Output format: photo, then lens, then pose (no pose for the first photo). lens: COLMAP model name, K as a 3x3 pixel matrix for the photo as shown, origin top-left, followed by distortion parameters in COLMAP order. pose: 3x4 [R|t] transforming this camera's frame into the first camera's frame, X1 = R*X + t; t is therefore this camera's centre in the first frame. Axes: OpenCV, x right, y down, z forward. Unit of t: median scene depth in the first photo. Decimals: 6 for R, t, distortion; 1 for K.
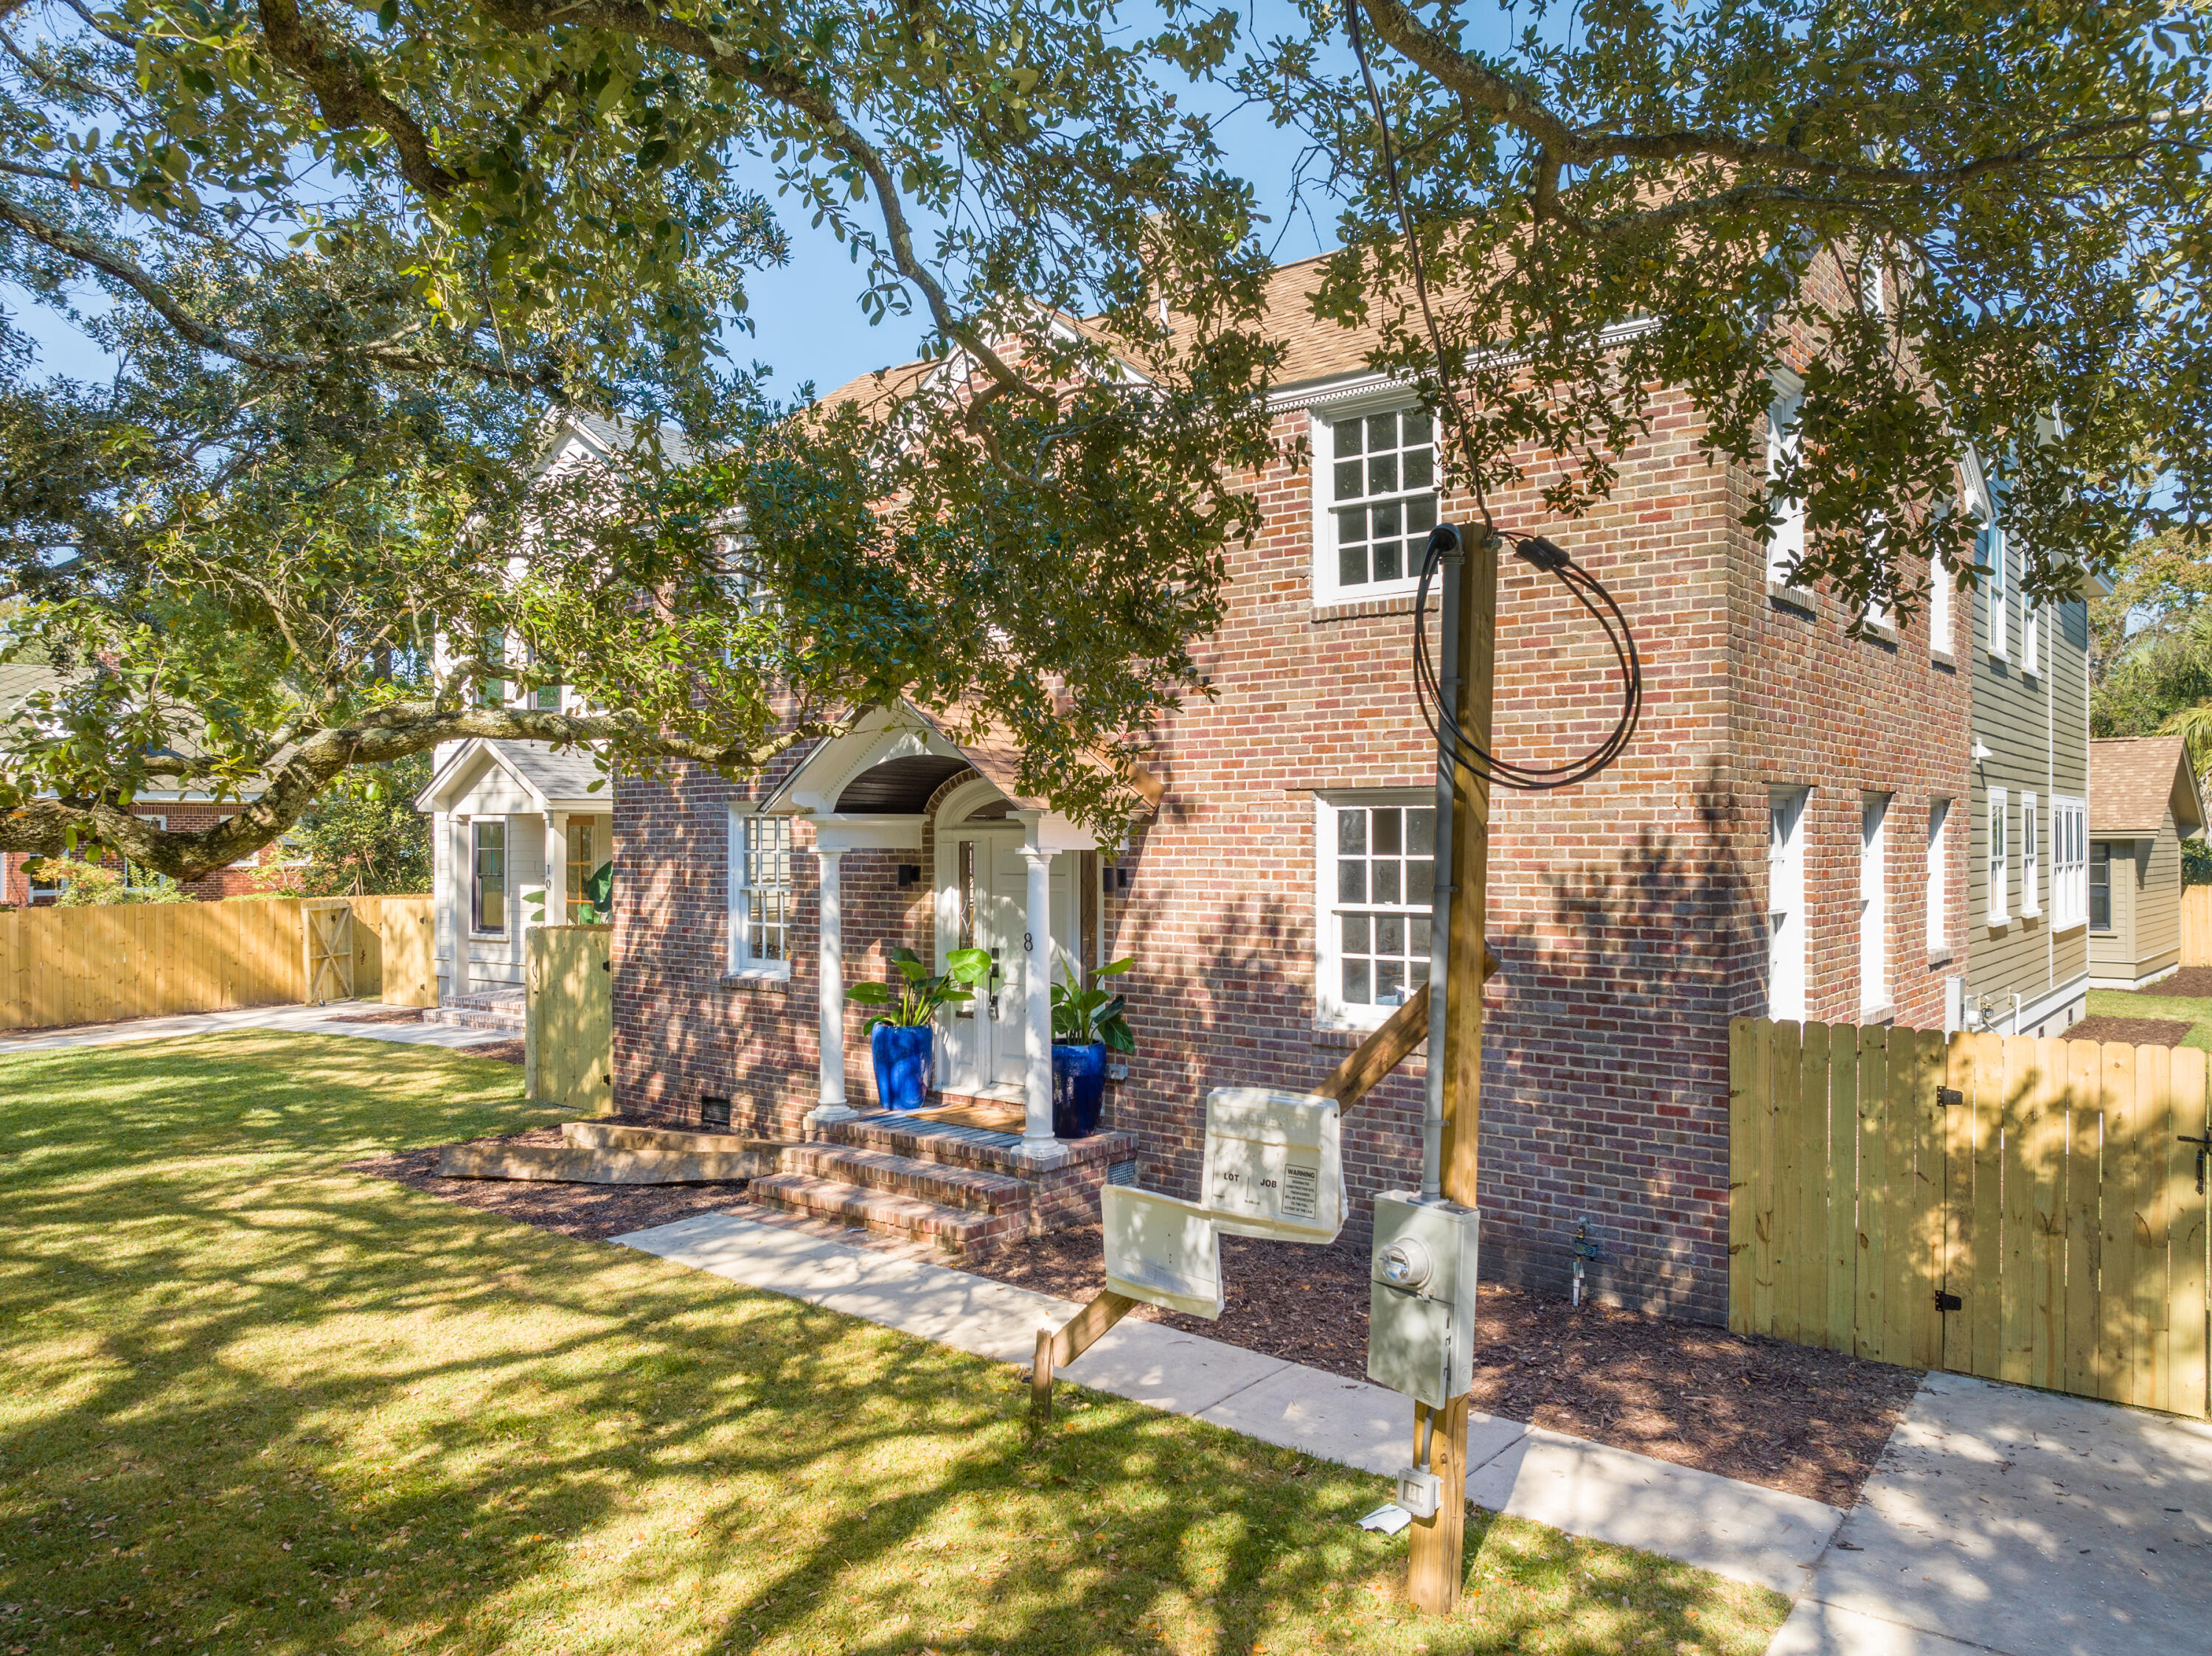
lens RADIAL K [[1567.0, 0, 1097.3], [0, 1567.0, 815.3], [0, 0, 1]] dist [-0.049711, 0.018962]
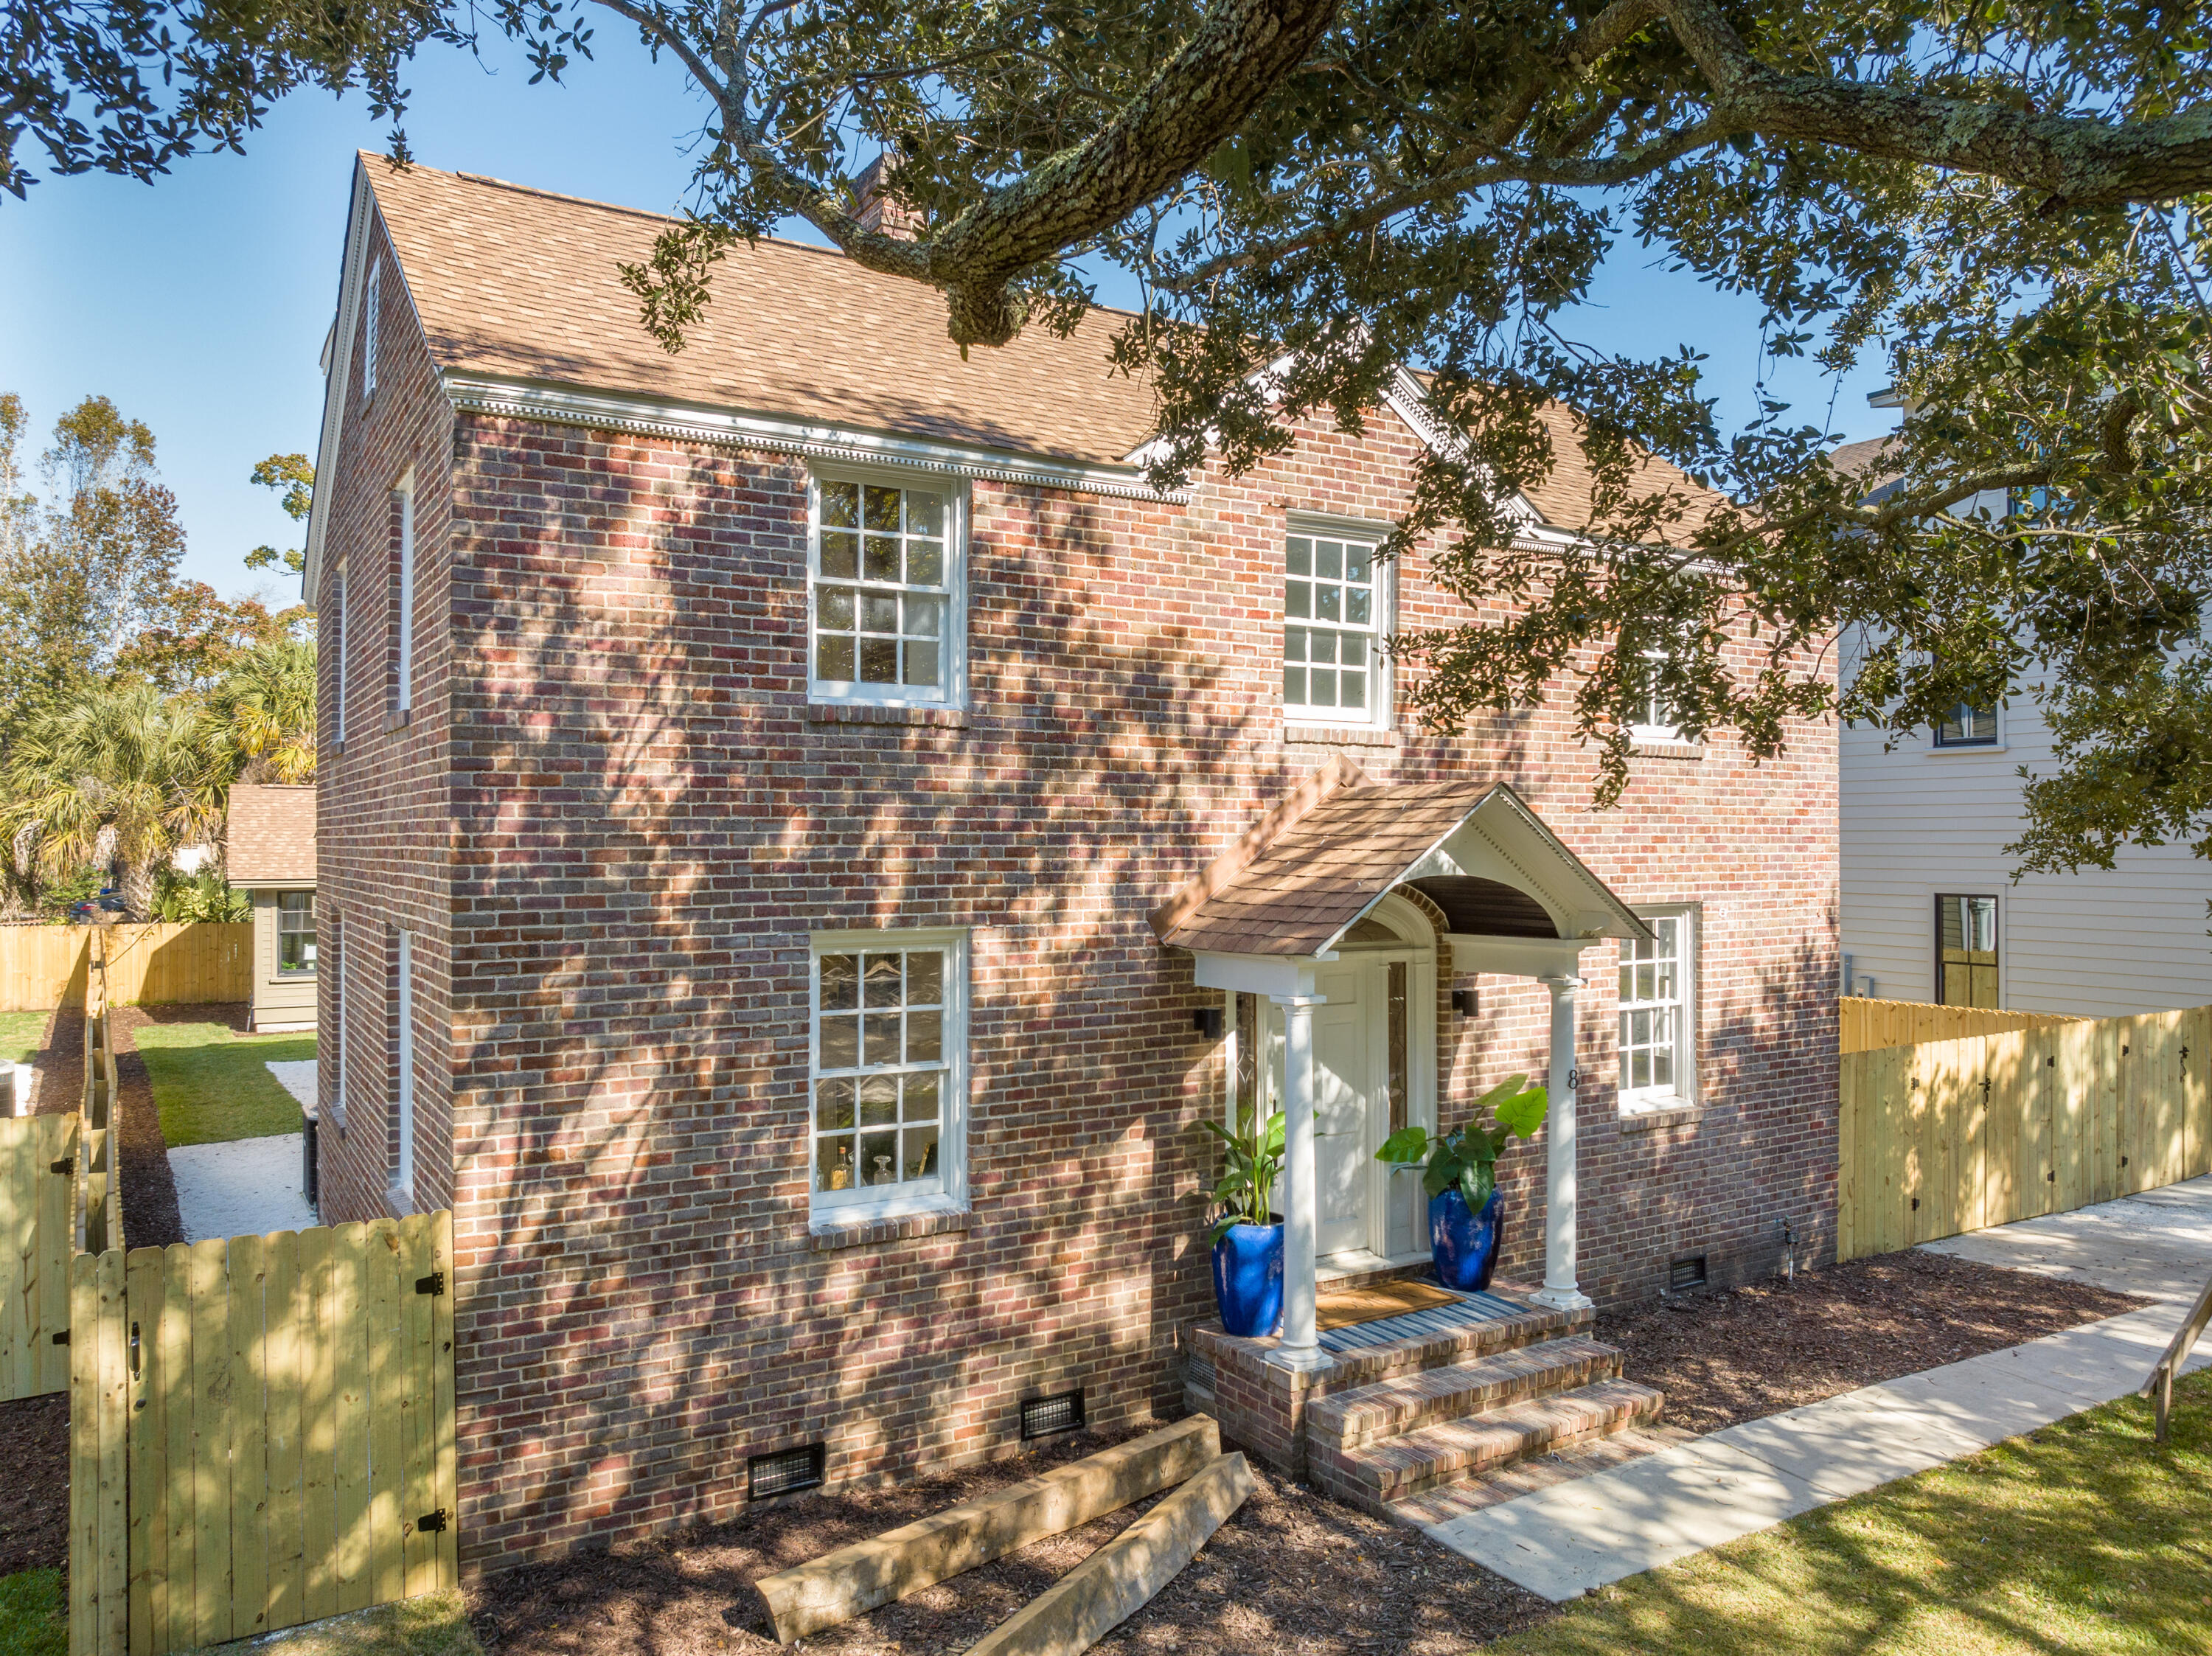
lens RADIAL K [[1567.0, 0, 1097.1], [0, 1567.0, 841.6], [0, 0, 1]] dist [-0.049711, 0.018962]
pose [[0.331827, 0.003893, 0.943332, -1.094711], [-0.007658, 0.999970, -0.001433, -0.060953], [-0.943309, -0.006749, 0.331846, 1.040874]]
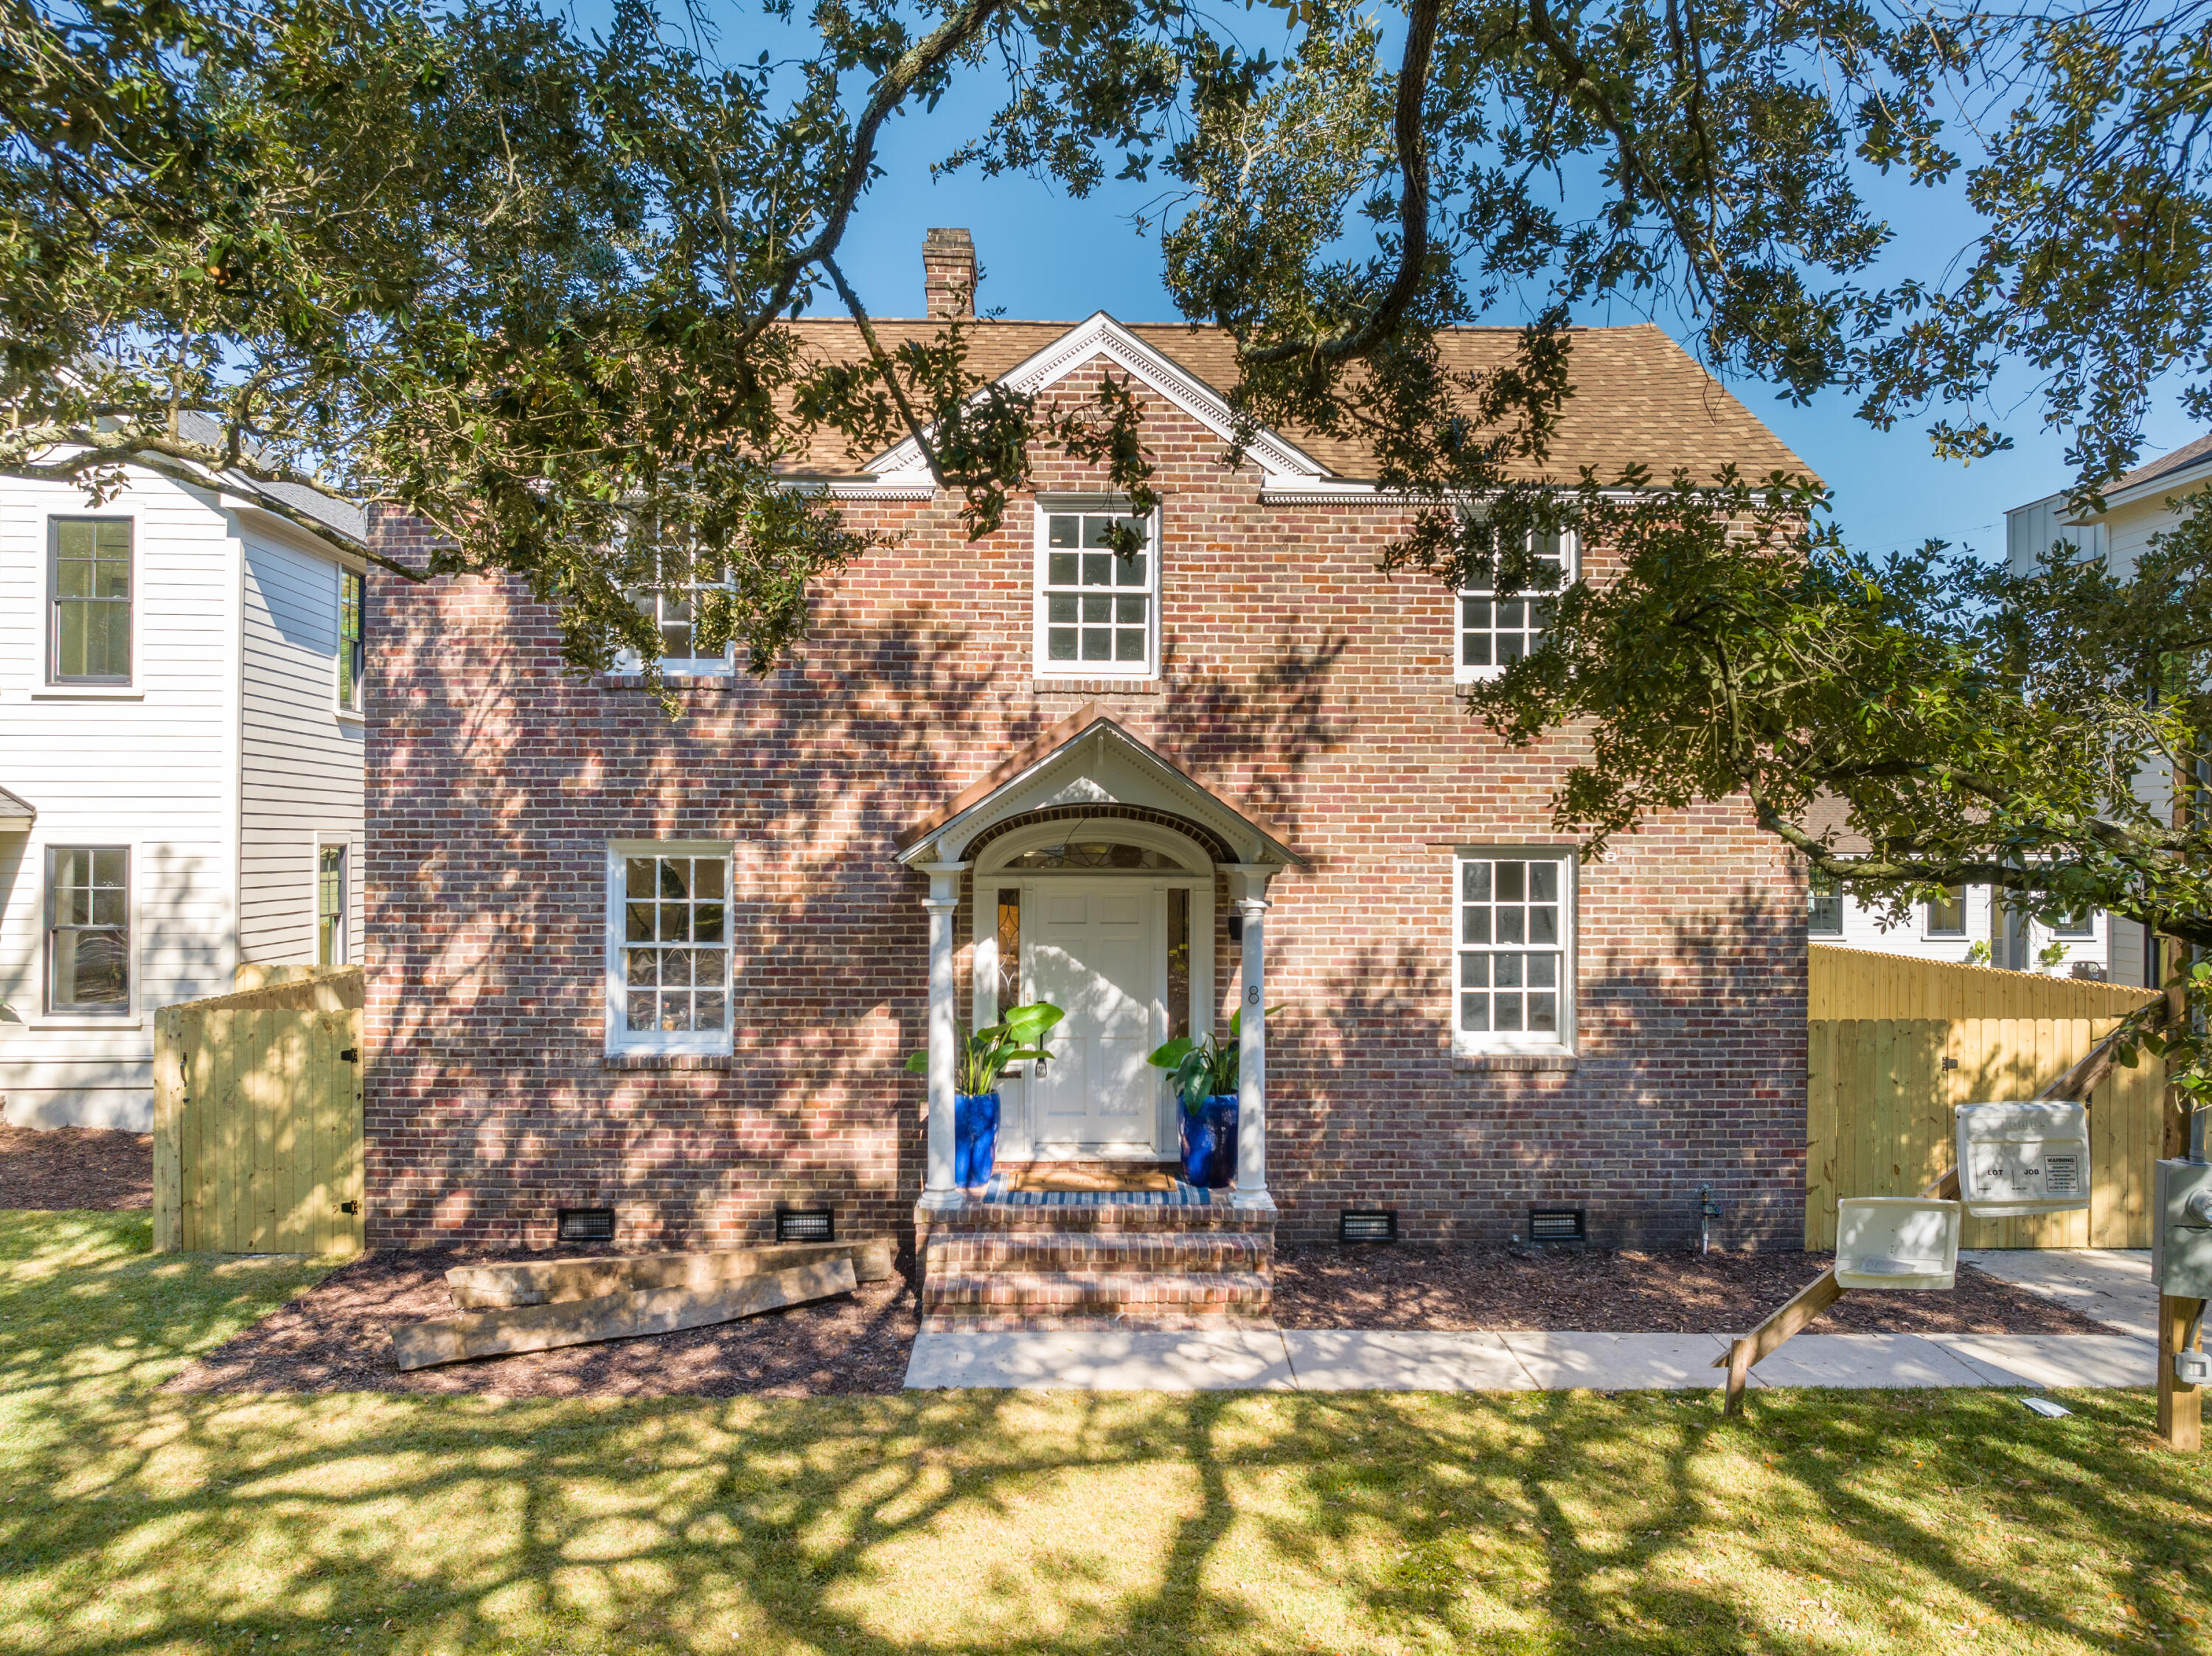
lens RADIAL K [[1567.0, 0, 1096.0], [0, 1567.0, 826.6], [0, 0, 1]] dist [-0.049711, 0.018962]
pose [[0.756711, 0.010088, 0.653672, -0.837233], [-0.014095, 0.999900, 0.000886, -0.028478], [-0.653598, -0.009885, 0.756778, 0.337320]]
